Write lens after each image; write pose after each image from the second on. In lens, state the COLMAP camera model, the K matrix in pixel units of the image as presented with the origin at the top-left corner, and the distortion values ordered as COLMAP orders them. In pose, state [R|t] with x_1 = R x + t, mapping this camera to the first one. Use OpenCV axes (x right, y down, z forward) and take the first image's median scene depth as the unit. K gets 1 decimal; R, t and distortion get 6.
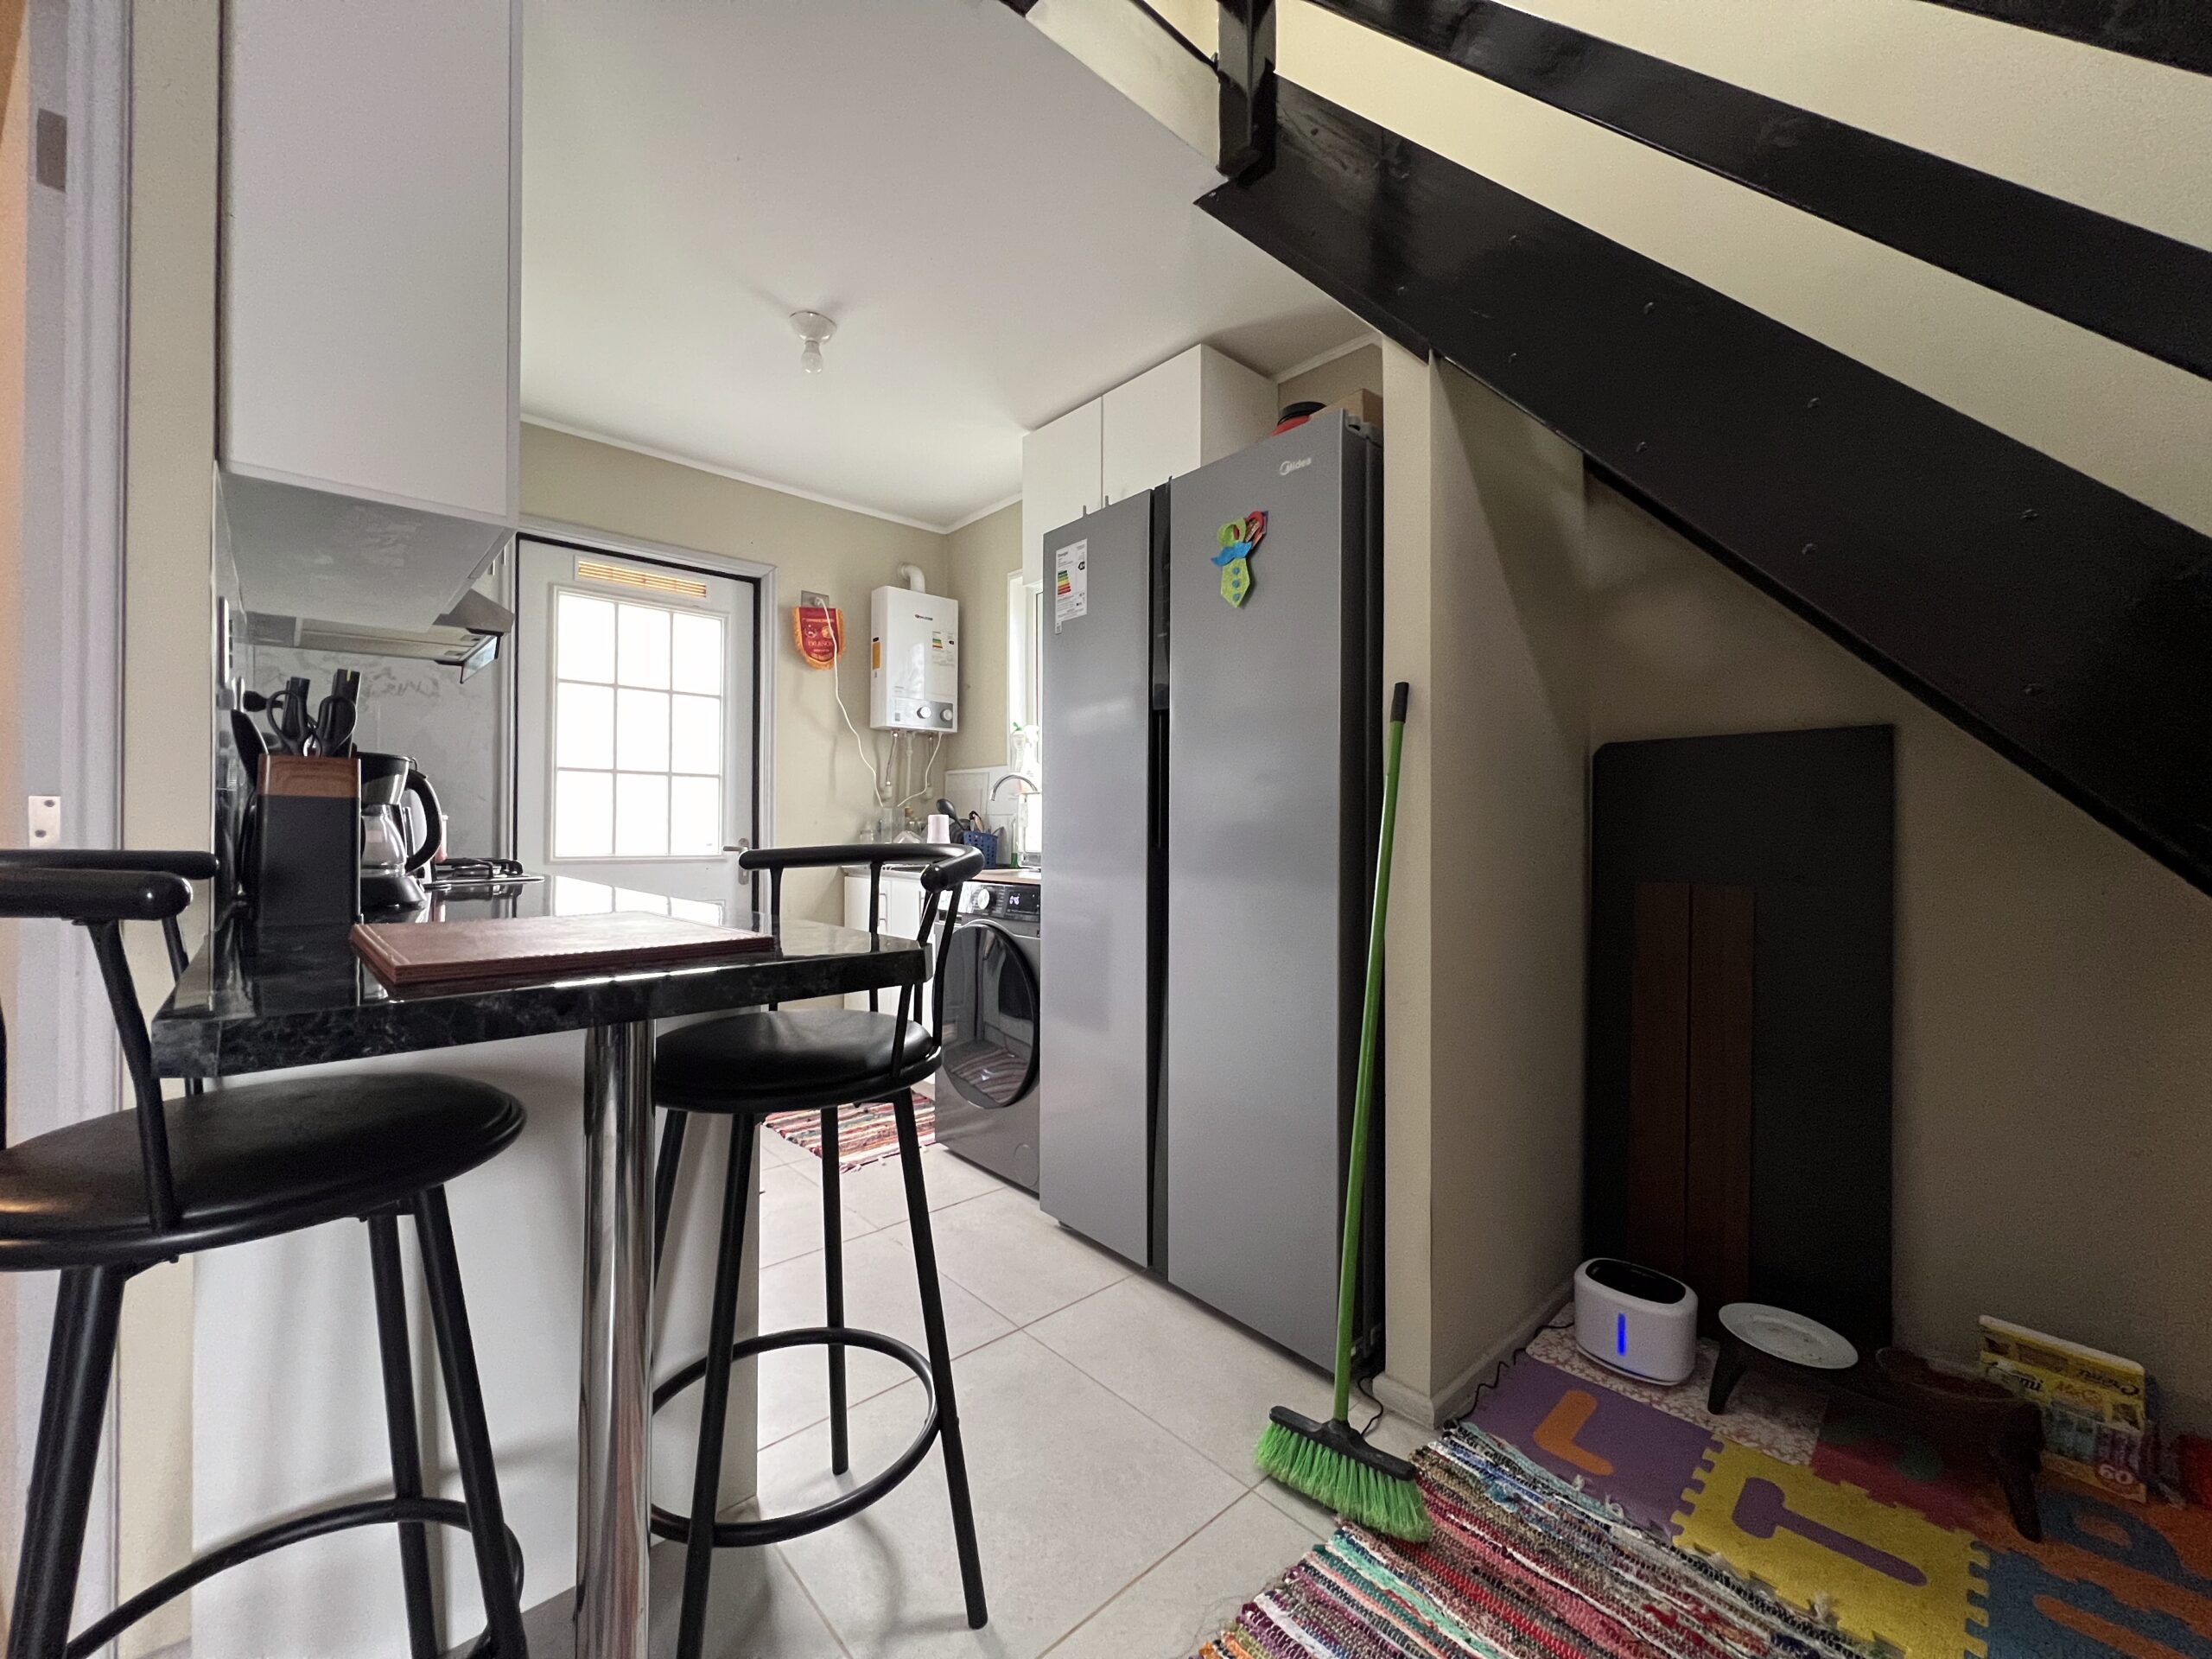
lens RADIAL K [[883.4, 0, 1093.5], [0, 883.4, 826.0], [0, 0, 1]] dist [-0.002442, 0.000869]
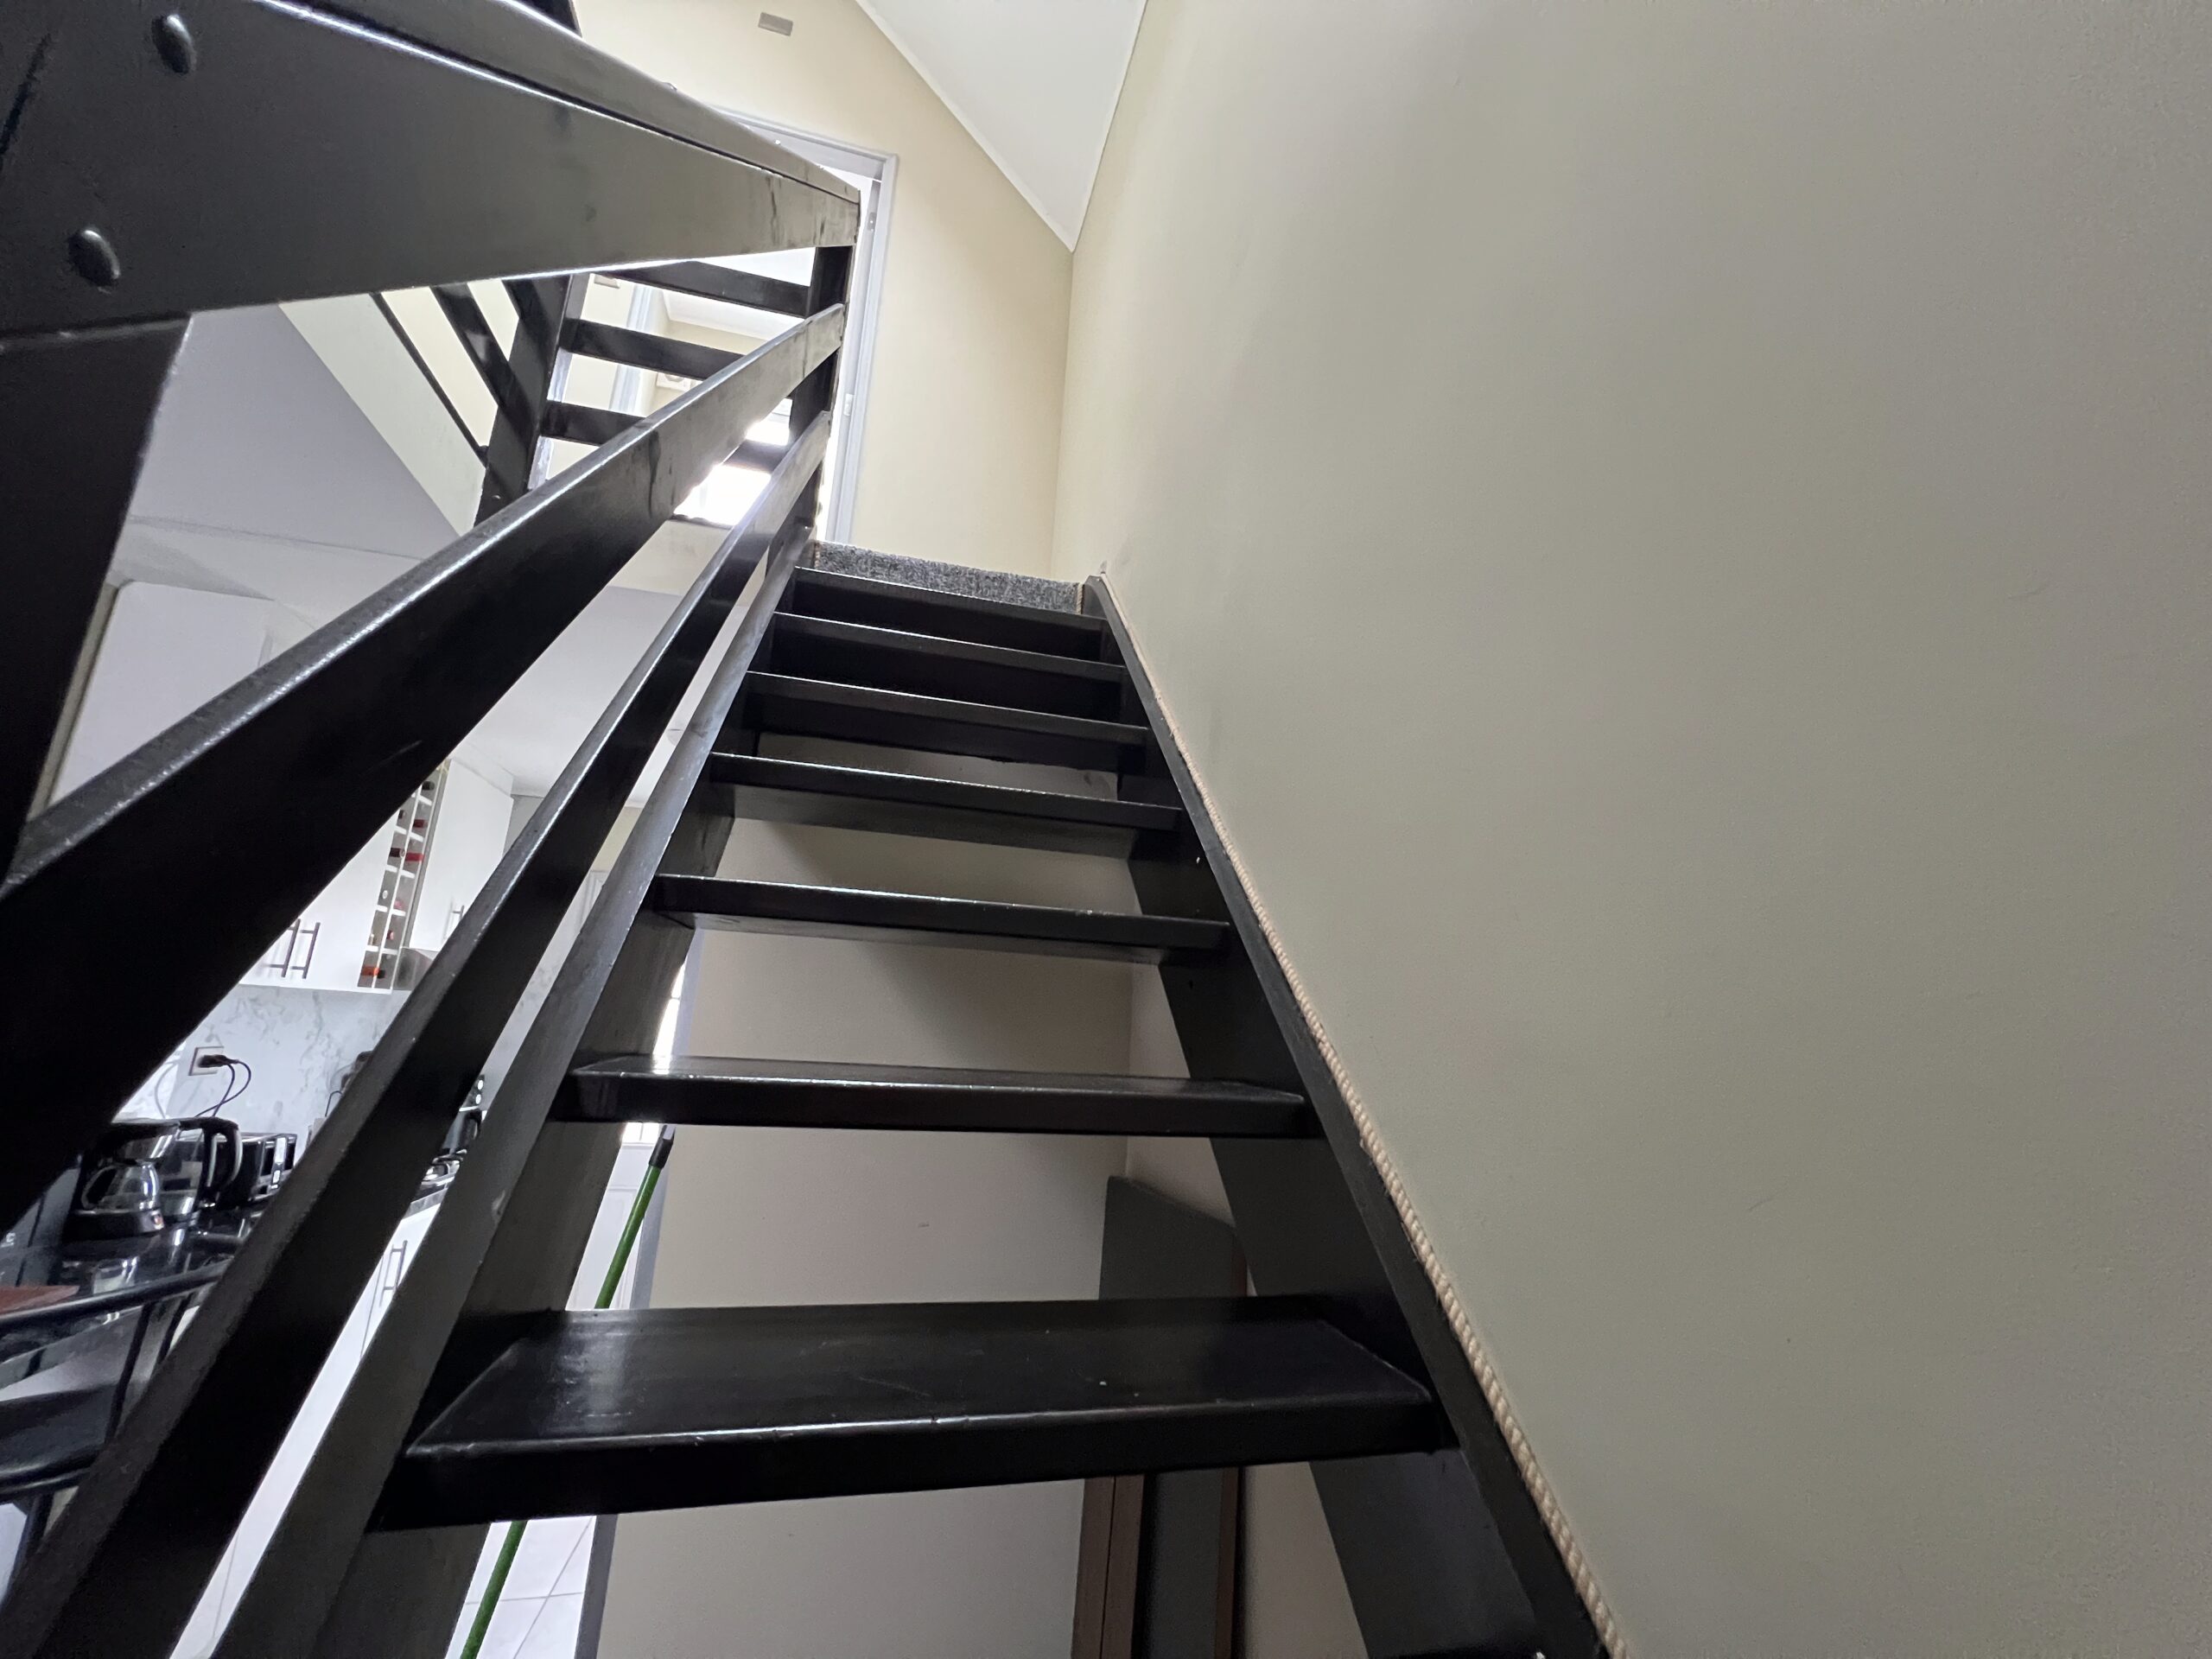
lens RADIAL K [[883.4, 0, 1099.7], [0, 883.4, 823.9], [0, 0, 1]] dist [-0.002442, 0.000869]
pose [[0.889023, -0.072338, -0.452112, 0.756540], [-0.040840, 0.970976, -0.235664, -0.165405], [0.456038, 0.227975, 0.860266, 0.203977]]
